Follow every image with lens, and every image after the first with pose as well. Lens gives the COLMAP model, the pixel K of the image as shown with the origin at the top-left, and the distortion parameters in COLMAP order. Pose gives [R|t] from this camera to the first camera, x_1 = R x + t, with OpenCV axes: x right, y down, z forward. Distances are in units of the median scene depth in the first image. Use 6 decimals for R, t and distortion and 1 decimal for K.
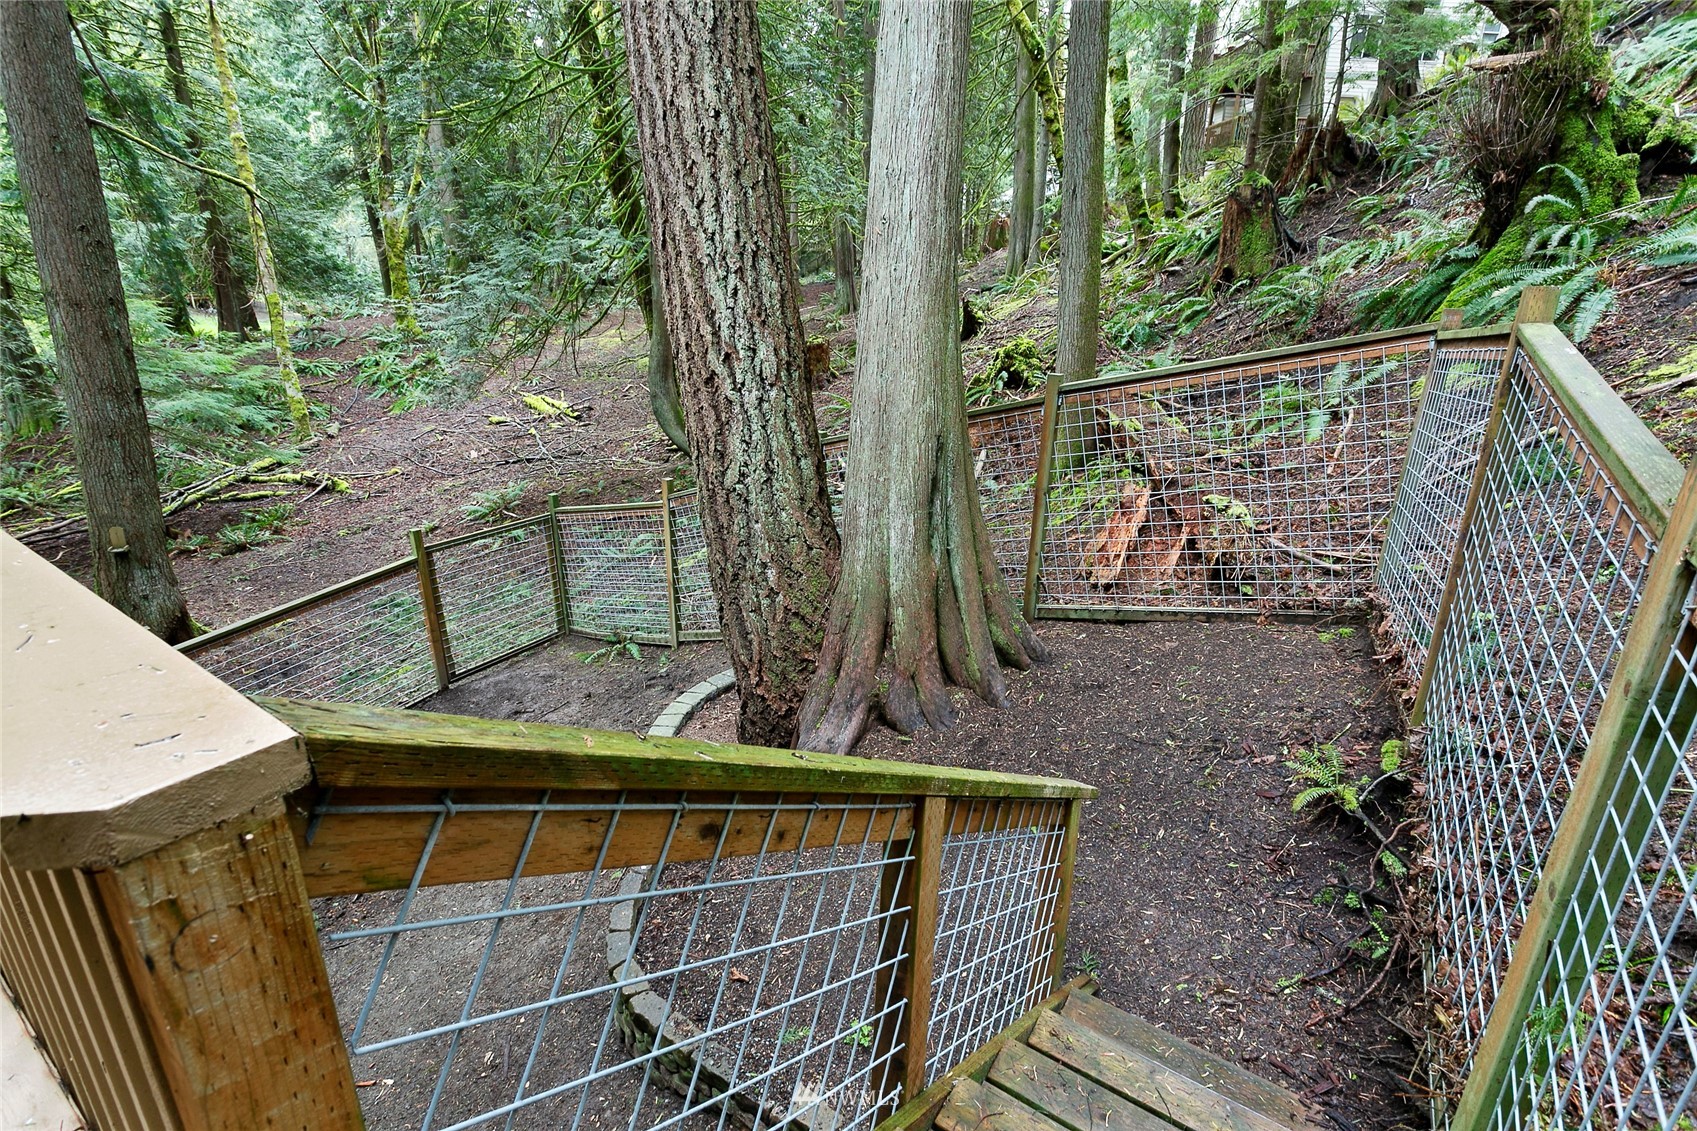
lens RADIAL K [[812.0, 0, 855.2], [0, 812.0, 564.1], [0, 0, 1]] dist [0.000326, 0.001350]
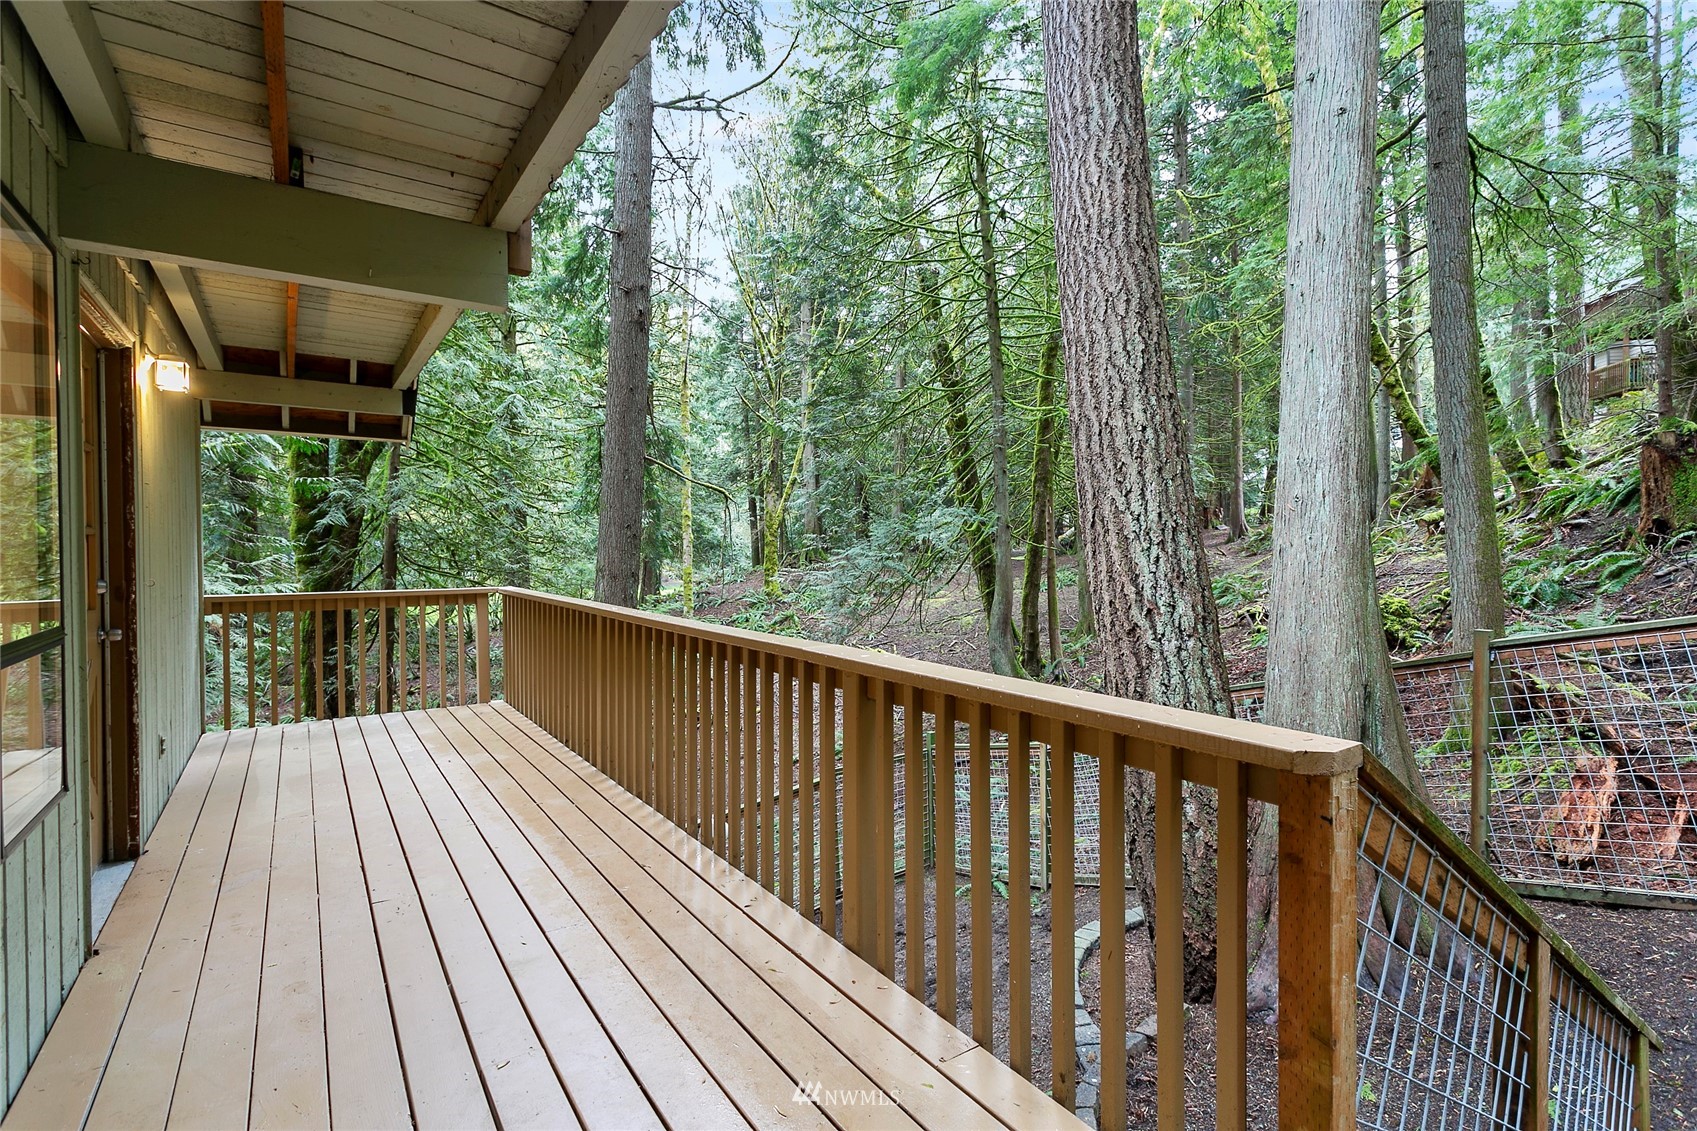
lens RADIAL K [[812.0, 0, 842.0], [0, 812.0, 556.2], [0, 0, 1]] dist [0.000326, 0.001350]
pose [[0.931804, -0.022435, -0.362268, -0.136433], [-0.094104, 0.949026, -0.300822, 0.061199], [0.350550, 0.314398, 0.882195, -0.210623]]
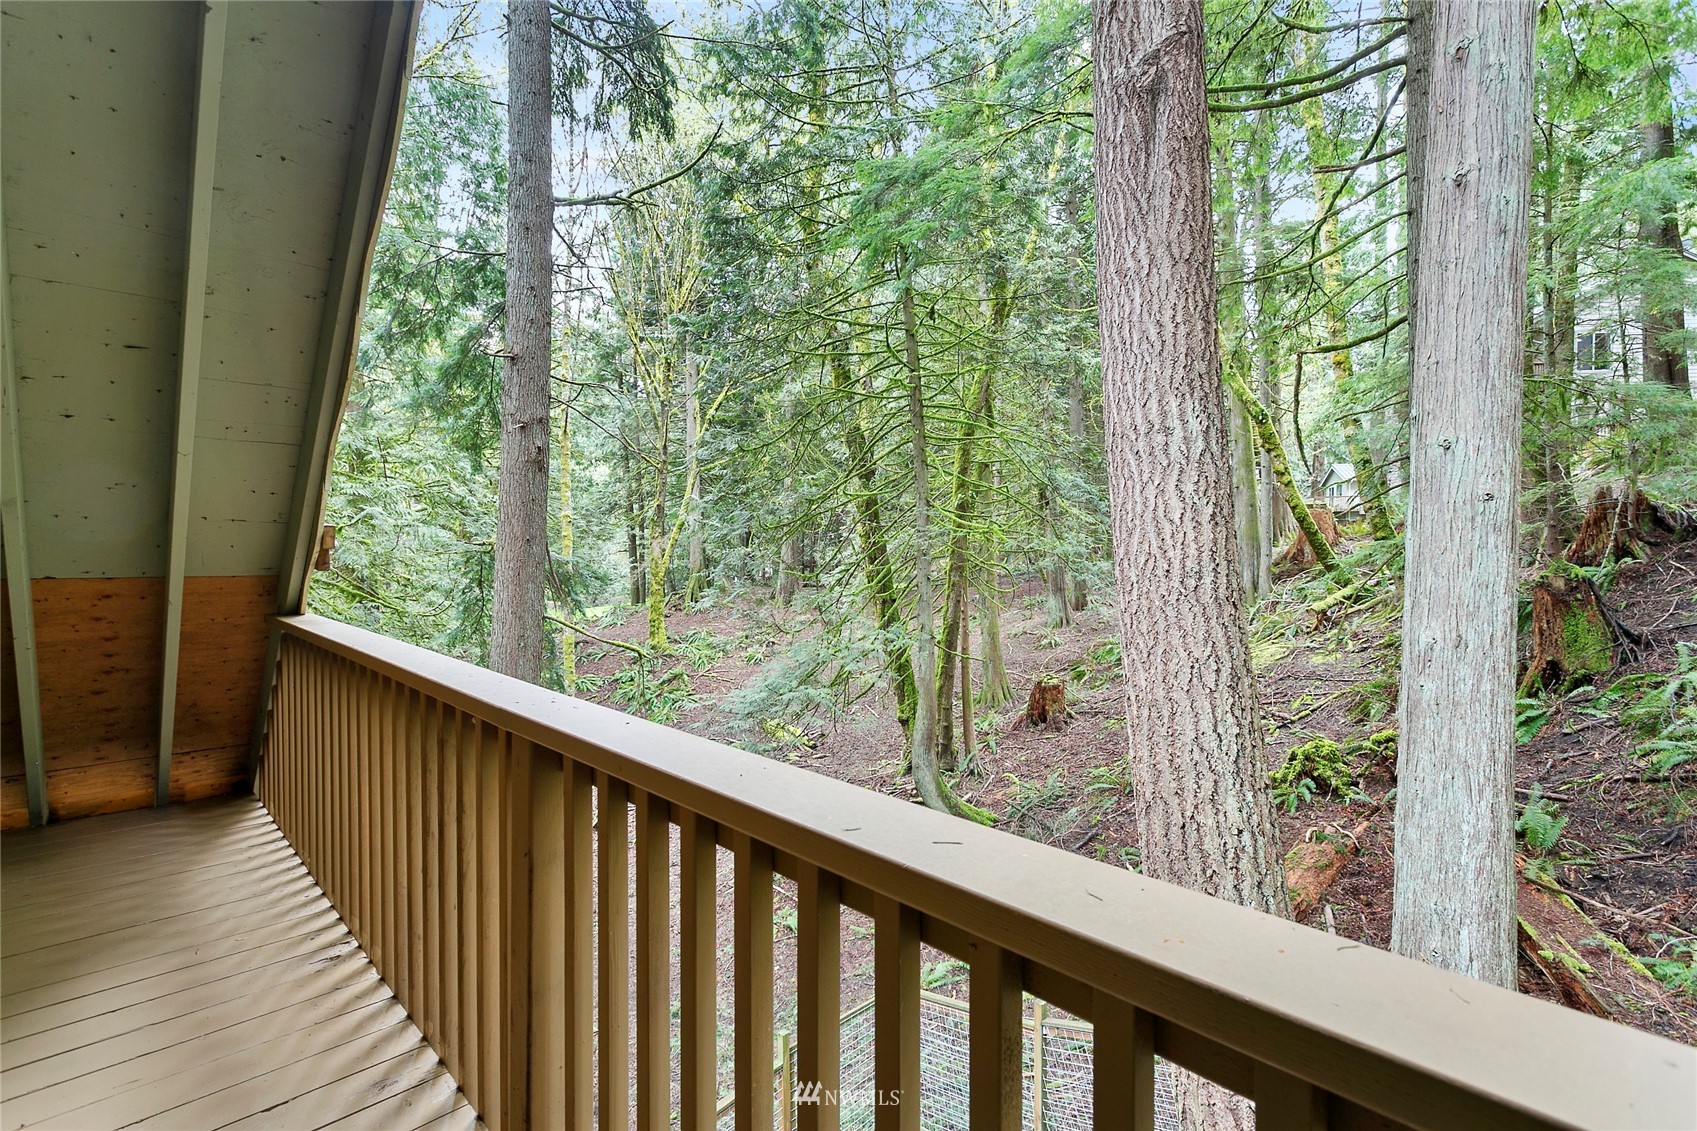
lens RADIAL K [[812.0, 0, 843.1], [0, 812.0, 547.5], [0, 0, 1]] dist [0.000326, 0.001350]
pose [[0.977331, -0.022303, -0.210541, -0.392596], [-0.045834, 0.948566, -0.313244, -0.487039], [0.206698, 0.315792, 0.926040, -0.179322]]
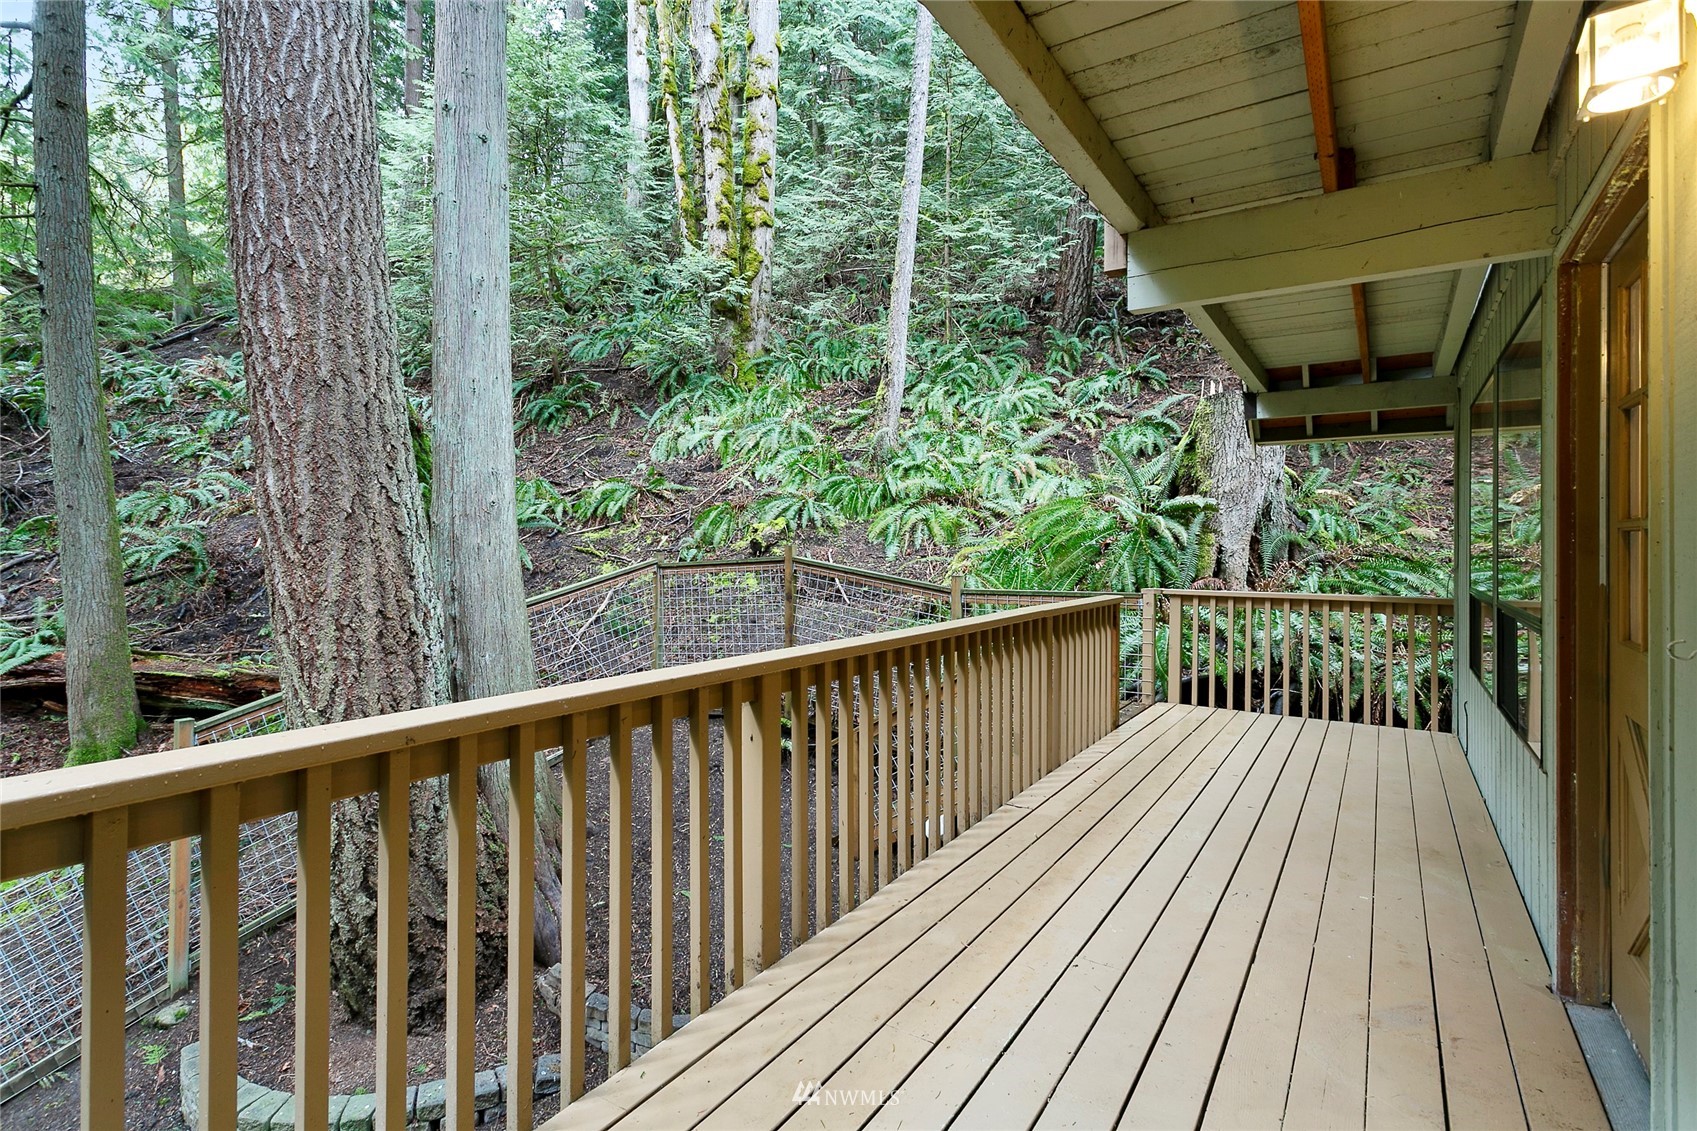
lens RADIAL K [[812.0, 0, 841.7], [0, 812.0, 548.6], [0, 0, 1]] dist [0.000326, 0.001350]
pose [[-0.020869, -0.028619, 0.999373, -1.169265], [0.320240, 0.946733, 0.033799, -0.189065], [-0.947107, 0.320744, -0.010592, 0.436108]]
